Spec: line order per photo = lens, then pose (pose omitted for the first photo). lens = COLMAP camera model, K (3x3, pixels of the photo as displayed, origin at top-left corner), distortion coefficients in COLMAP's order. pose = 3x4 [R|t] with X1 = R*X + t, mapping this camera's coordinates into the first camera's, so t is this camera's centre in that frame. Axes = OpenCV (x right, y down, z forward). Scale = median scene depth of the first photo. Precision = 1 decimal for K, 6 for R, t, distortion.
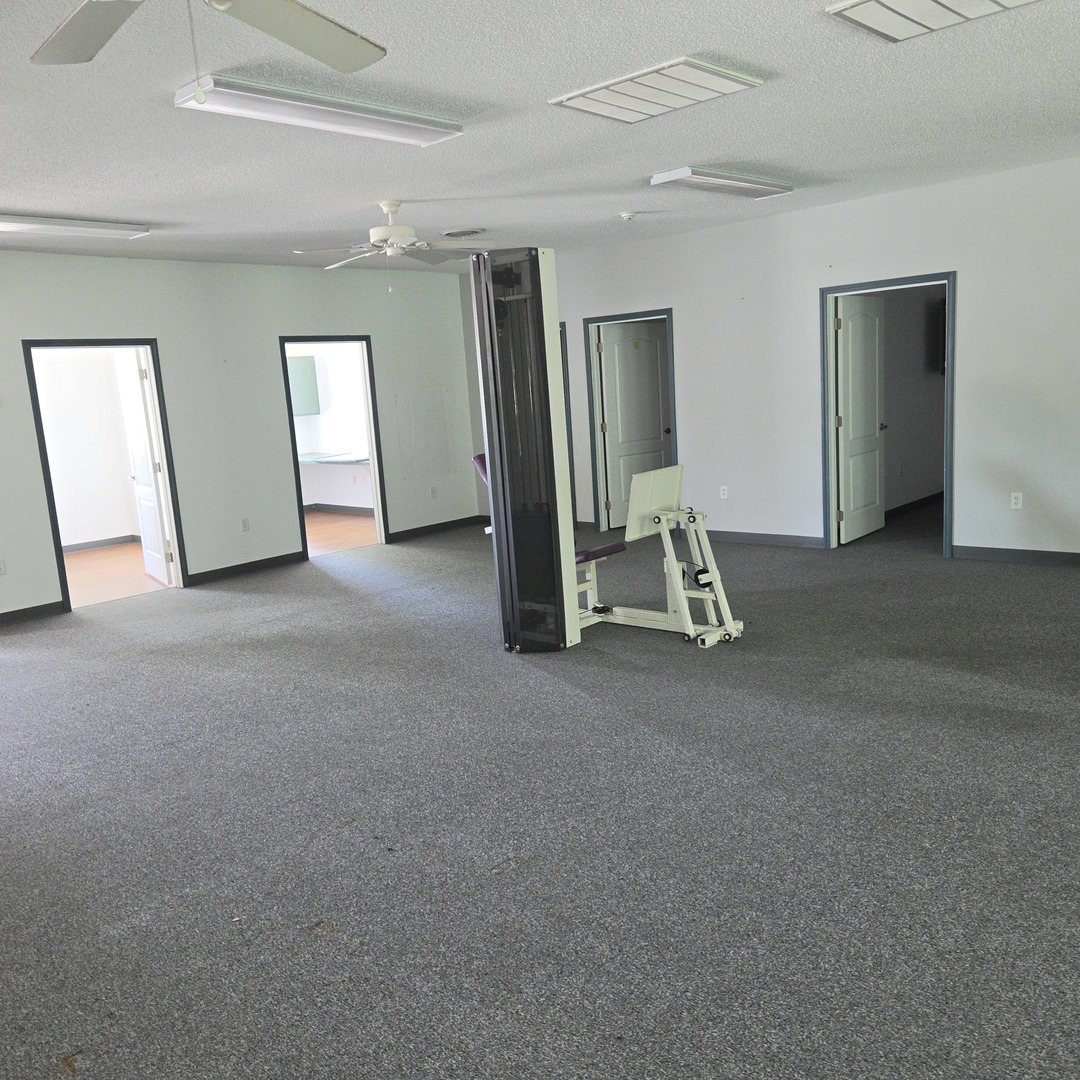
lens RADIAL K [[957.8, 0, 537.0], [0, 957.8, 538.2], [0, 0, 1]] dist [0.084888, -0.075442]
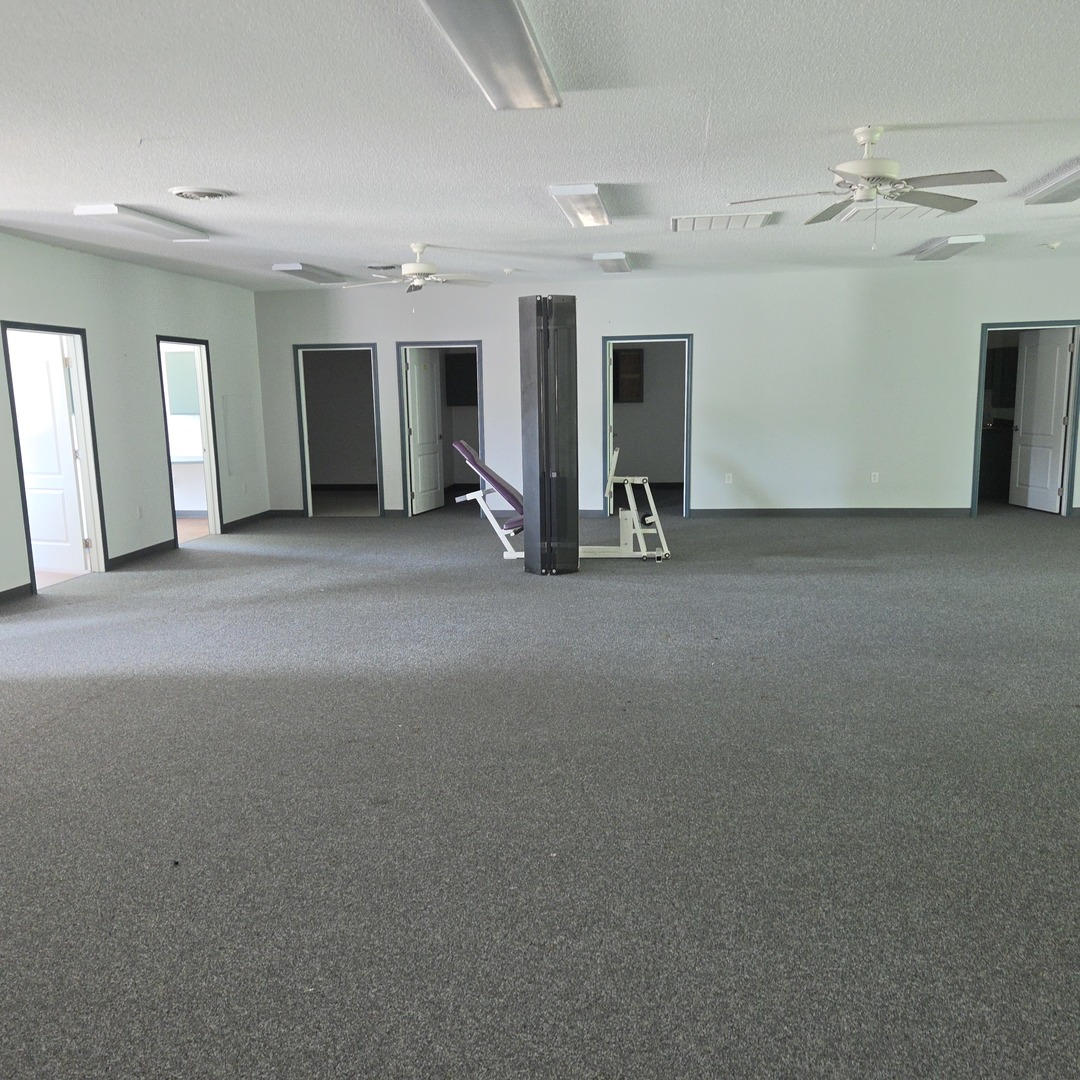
lens RADIAL K [[957.8, 0, 538.5], [0, 957.8, 553.5], [0, 0, 1]] dist [0.084888, -0.075442]
pose [[0.822126, -0.044904, 0.567531, -0.648343], [0.056476, 0.998400, -0.002815, 0.068889], [-0.566497, 0.034366, 0.823347, -0.128481]]
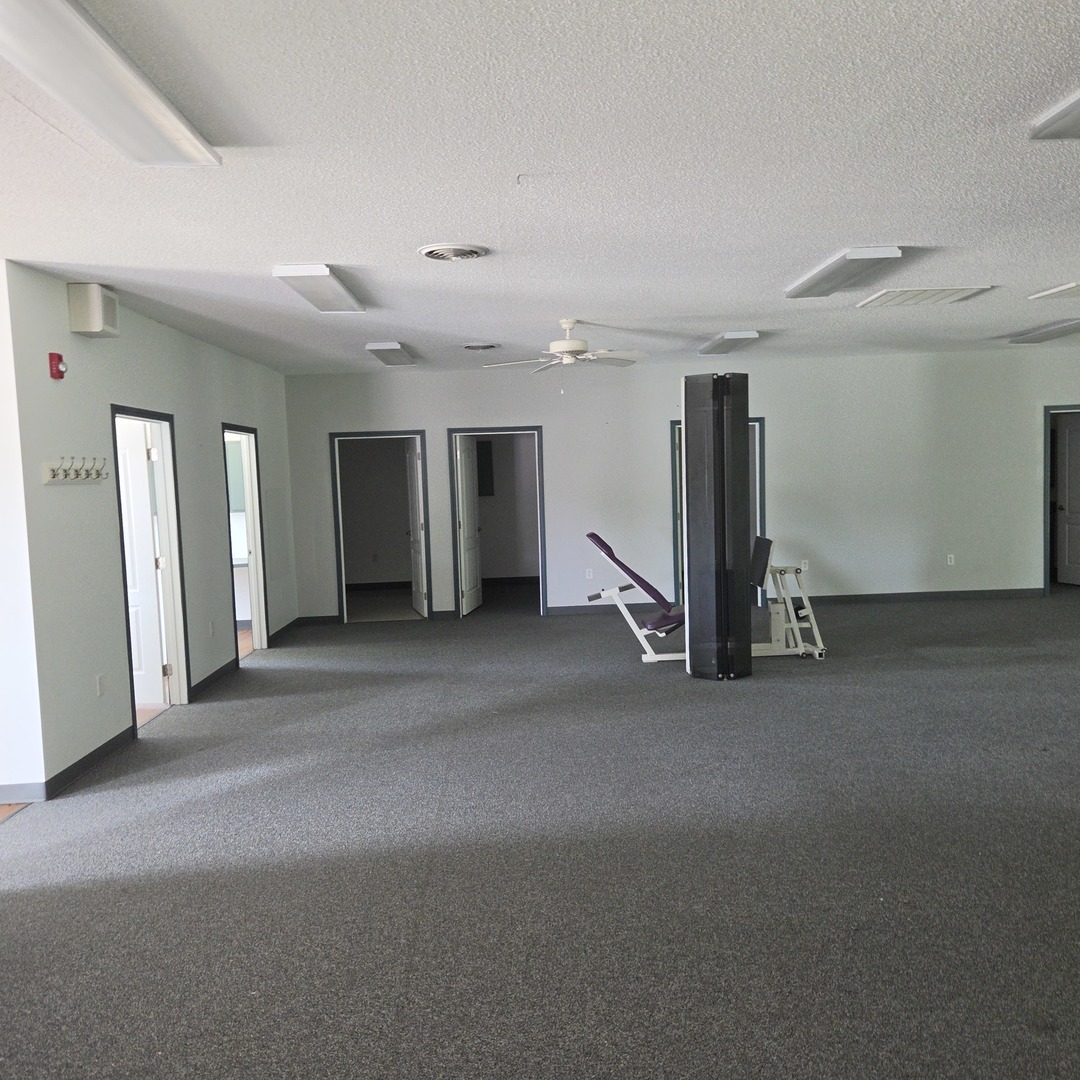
lens RADIAL K [[957.8, 0, 549.6], [0, 957.8, 548.4], [0, 0, 1]] dist [0.084888, -0.075442]
pose [[0.714260, -0.012365, 0.699771, -0.830185], [0.101138, 0.991173, -0.085718, 0.024135], [-0.692534, 0.131998, 0.709206, 0.178882]]
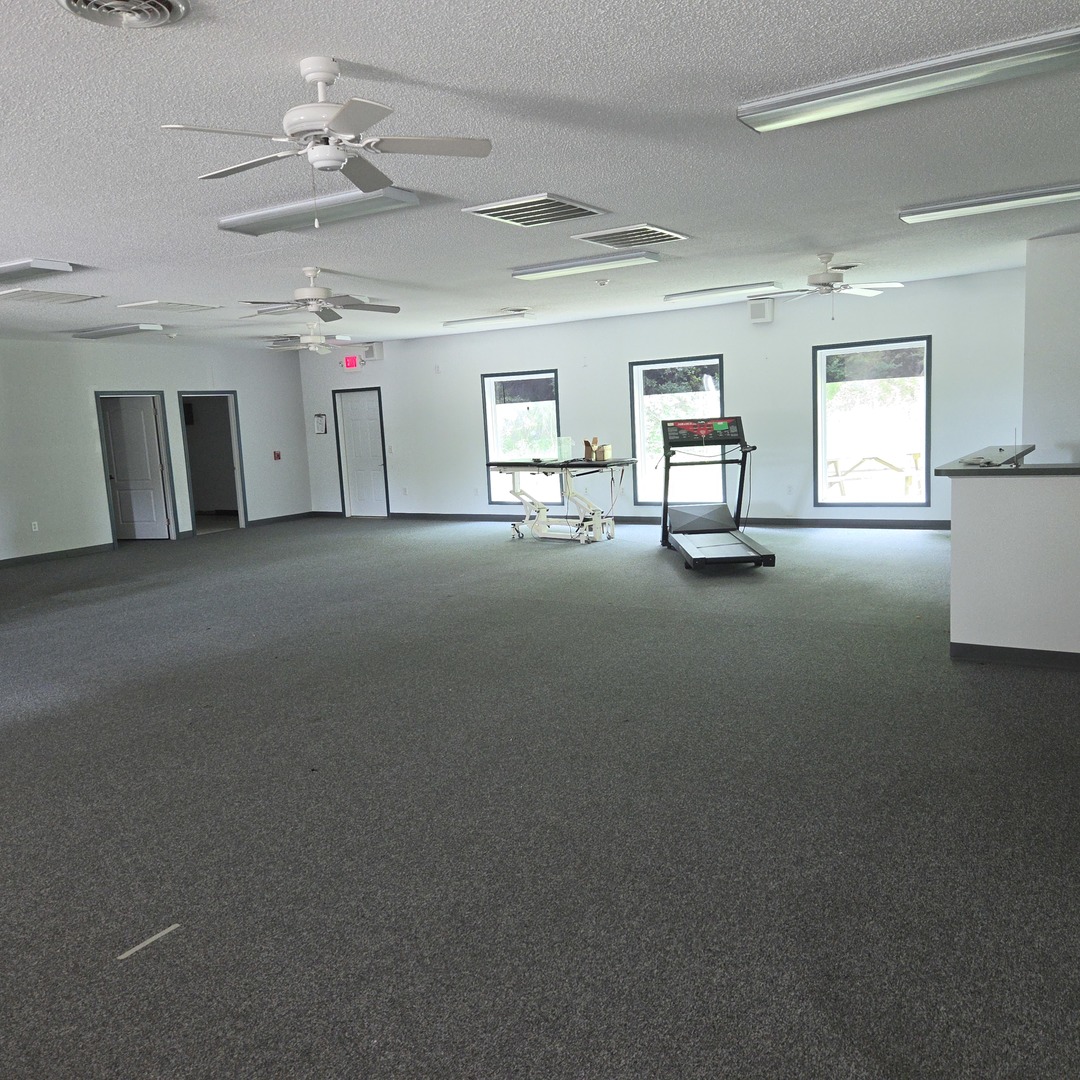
lens RADIAL K [[957.8, 0, 529.2], [0, 957.8, 543.4], [0, 0, 1]] dist [0.084888, -0.075442]
pose [[-0.177418, -0.054596, 0.982620, -1.140295], [0.225961, 0.969526, 0.094667, 0.037669], [-0.957844, 0.238829, -0.159675, 0.270206]]
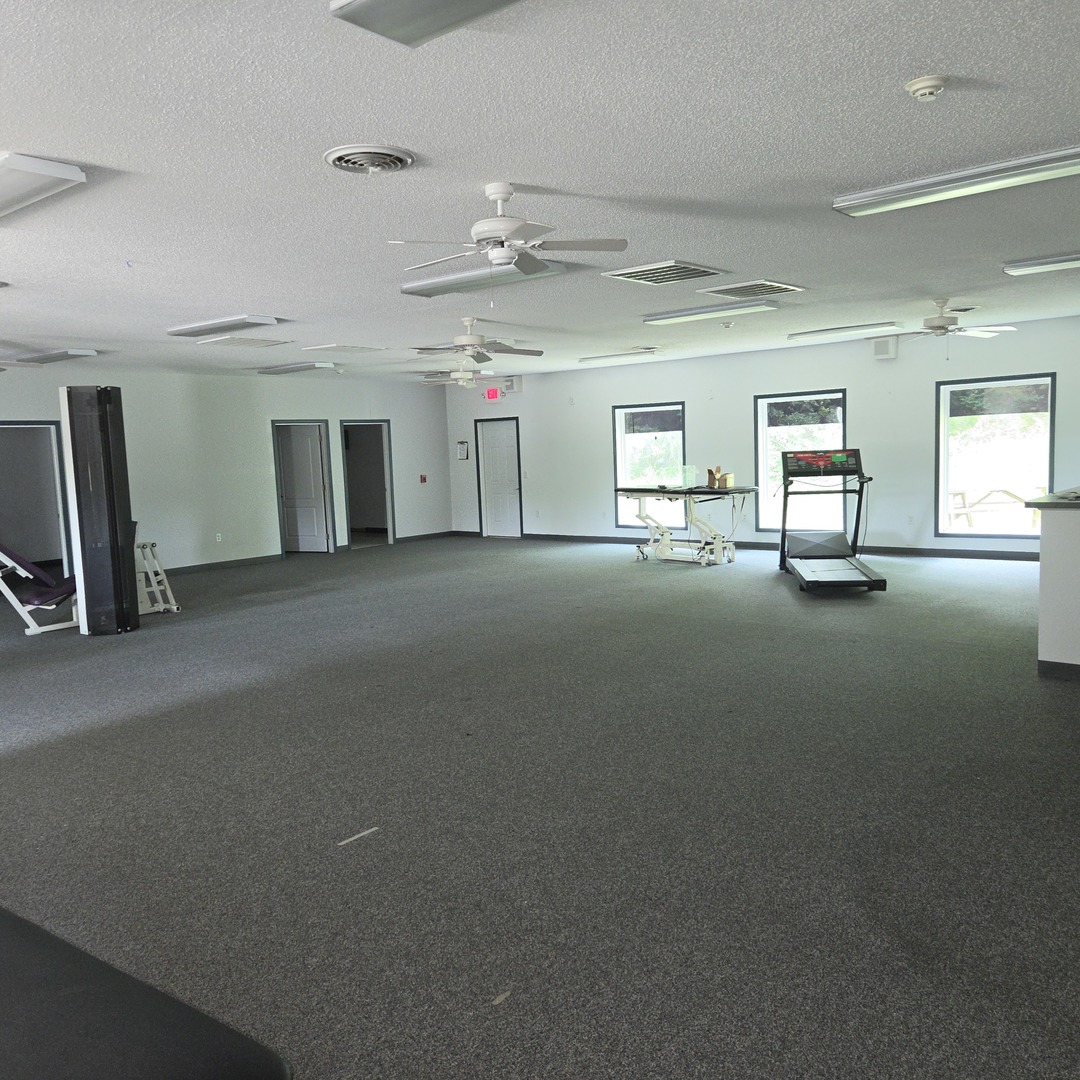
lens RADIAL K [[957.8, 0, 531.0], [0, 957.8, 549.1], [0, 0, 1]] dist [0.084888, -0.075442]
pose [[-0.047813, -0.037363, 0.998157, -1.266012], [0.207729, 0.977079, 0.046524, 0.037400], [-0.977017, 0.209571, -0.038955, 0.288390]]
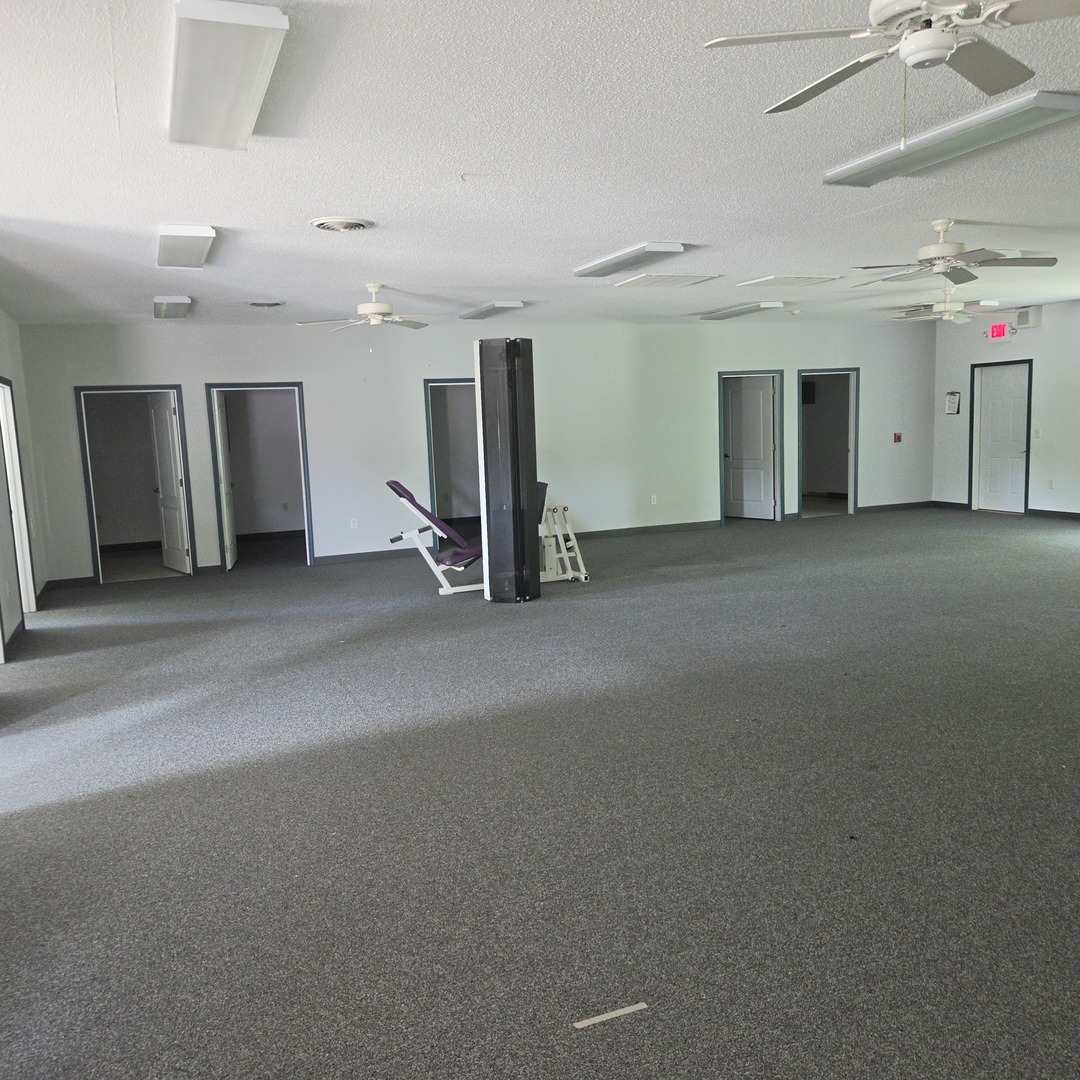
lens RADIAL K [[957.8, 0, 535.7], [0, 957.8, 548.2], [0, 0, 1]] dist [0.084888, -0.075442]
pose [[0.431658, -0.069072, 0.899389, -1.036949], [0.159360, 0.987220, -0.000668, 0.030805], [-0.887849, 0.143615, 0.437149, 0.242869]]
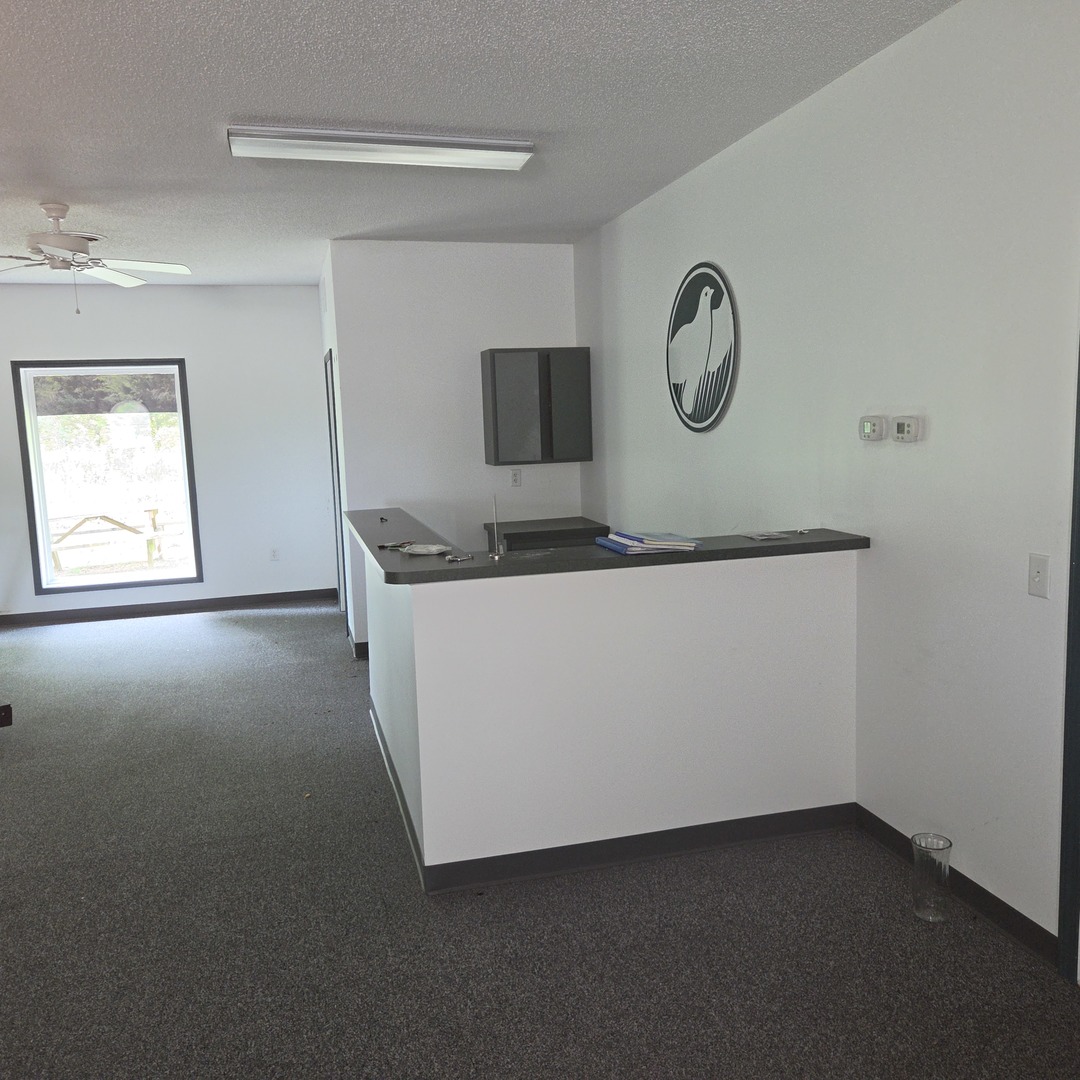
lens RADIAL K [[957.8, 0, 543.7], [0, 957.8, 539.7], [0, 0, 1]] dist [0.084888, -0.075442]
pose [[-0.841820, 0.028723, 0.538994, -0.736294], [0.178207, 0.957378, 0.227311, 0.028283], [-0.509492, 0.287407, -0.811058, 0.134473]]
